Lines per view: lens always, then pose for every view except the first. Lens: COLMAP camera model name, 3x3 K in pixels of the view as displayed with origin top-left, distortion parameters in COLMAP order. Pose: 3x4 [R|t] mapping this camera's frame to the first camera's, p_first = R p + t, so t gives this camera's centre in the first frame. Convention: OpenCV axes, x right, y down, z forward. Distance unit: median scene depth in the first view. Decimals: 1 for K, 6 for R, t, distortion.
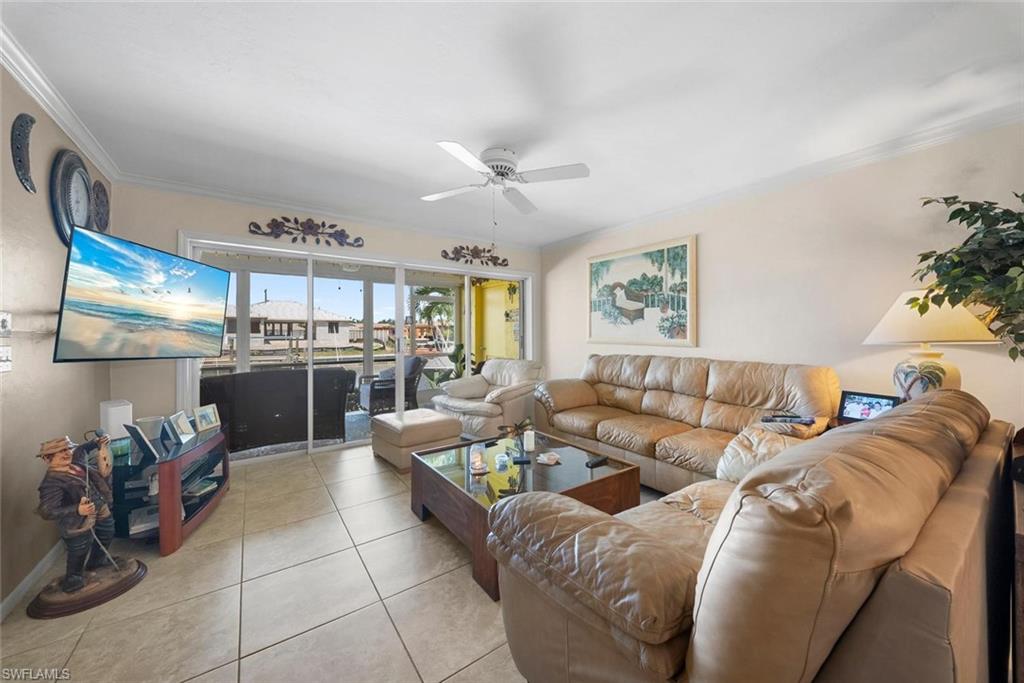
lens RADIAL K [[360.3, 0, 510.7], [0, 360.3, 330.3], [0, 0, 1]] dist [0.017386, -0.011223]
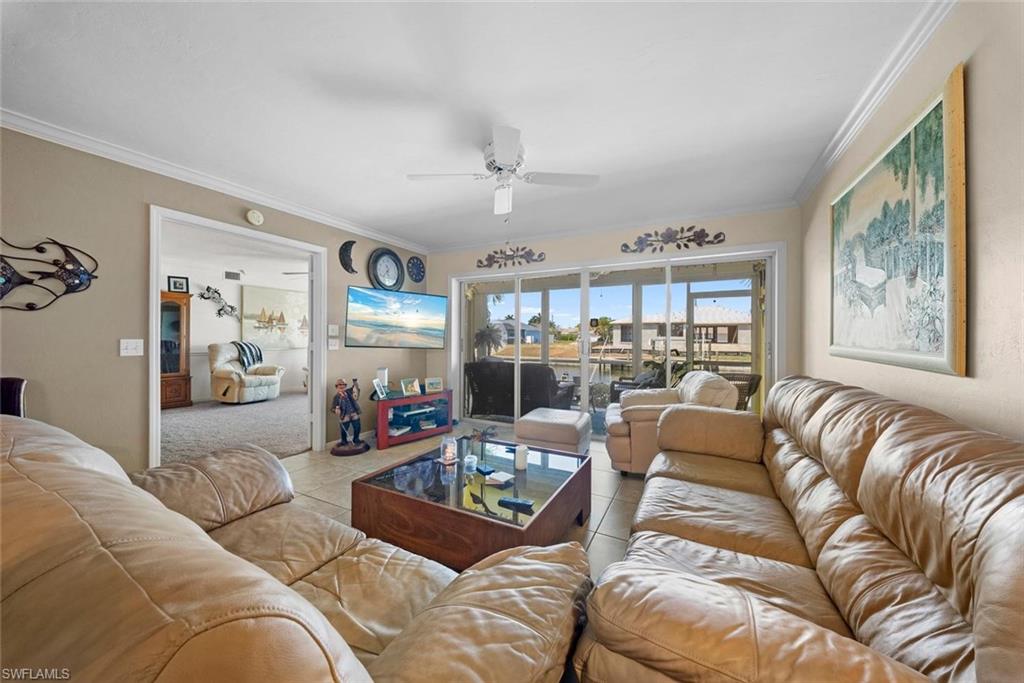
lens RADIAL K [[357.3, 0, 512.7], [0, 357.3, 337.5], [0, 0, 1]] dist [0.009719, -0.003772]
pose [[0.457070, 0.007144, -0.889402, 0.579691], [0.002089, 0.999956, 0.009106, 0.004507], [0.889429, -0.006020, 0.457035, 0.407705]]
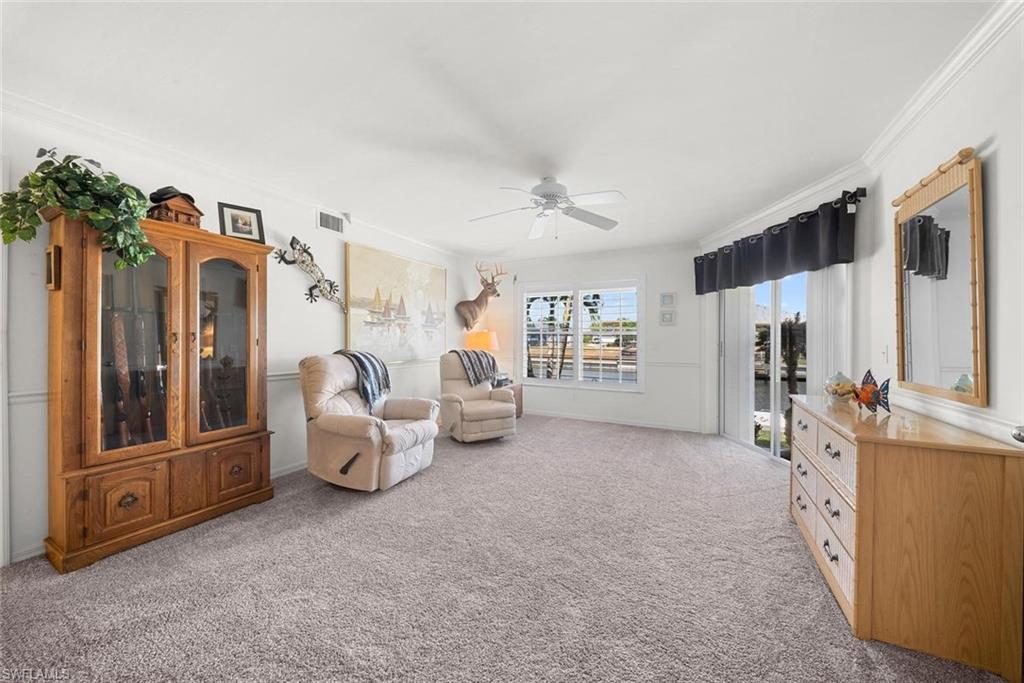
lens RADIAL K [[355.5, 0, 514.0], [0, 355.5, 339.4], [0, 0, 1]] dist [0.015488, -0.007588]
pose [[0.455721, 0.005473, -0.890106, -0.651647], [0.003993, 0.999958, 0.008193, 0.005105], [0.890114, -0.007288, 0.455680, -0.029346]]
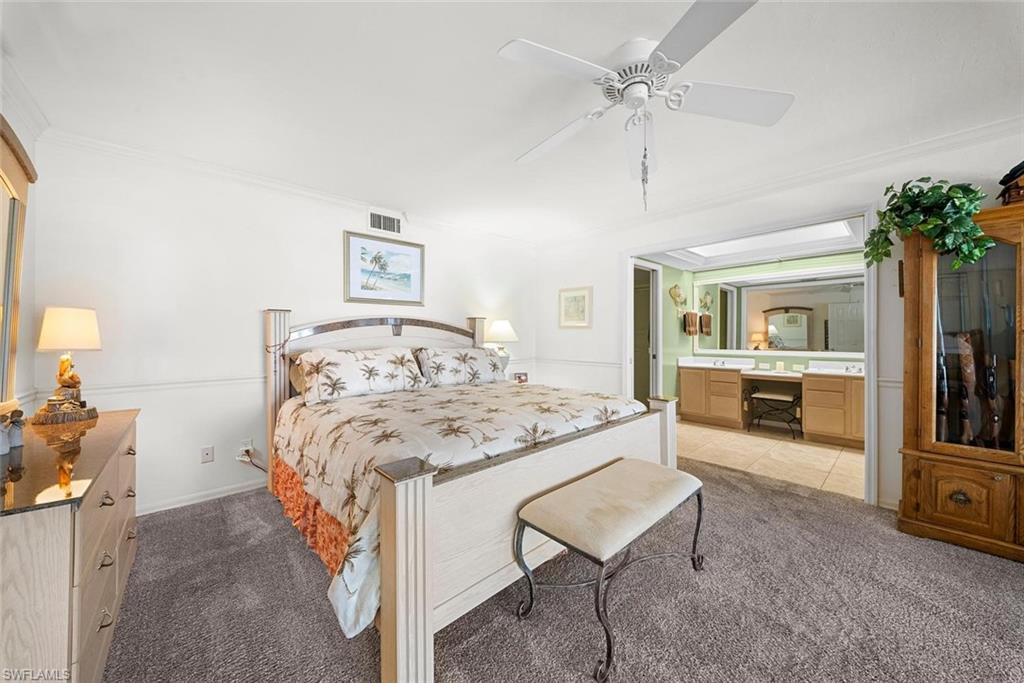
lens RADIAL K [[362.0, 0, 512.0], [0, 362.0, 336.5], [0, 0, 1]] dist [0.000443, -0.003709]
pose [[-0.992567, 0.005753, -0.121566, -0.655978], [0.006987, 0.999928, -0.009723, 0.005901], [0.121501, -0.010500, -0.992536, 0.151440]]
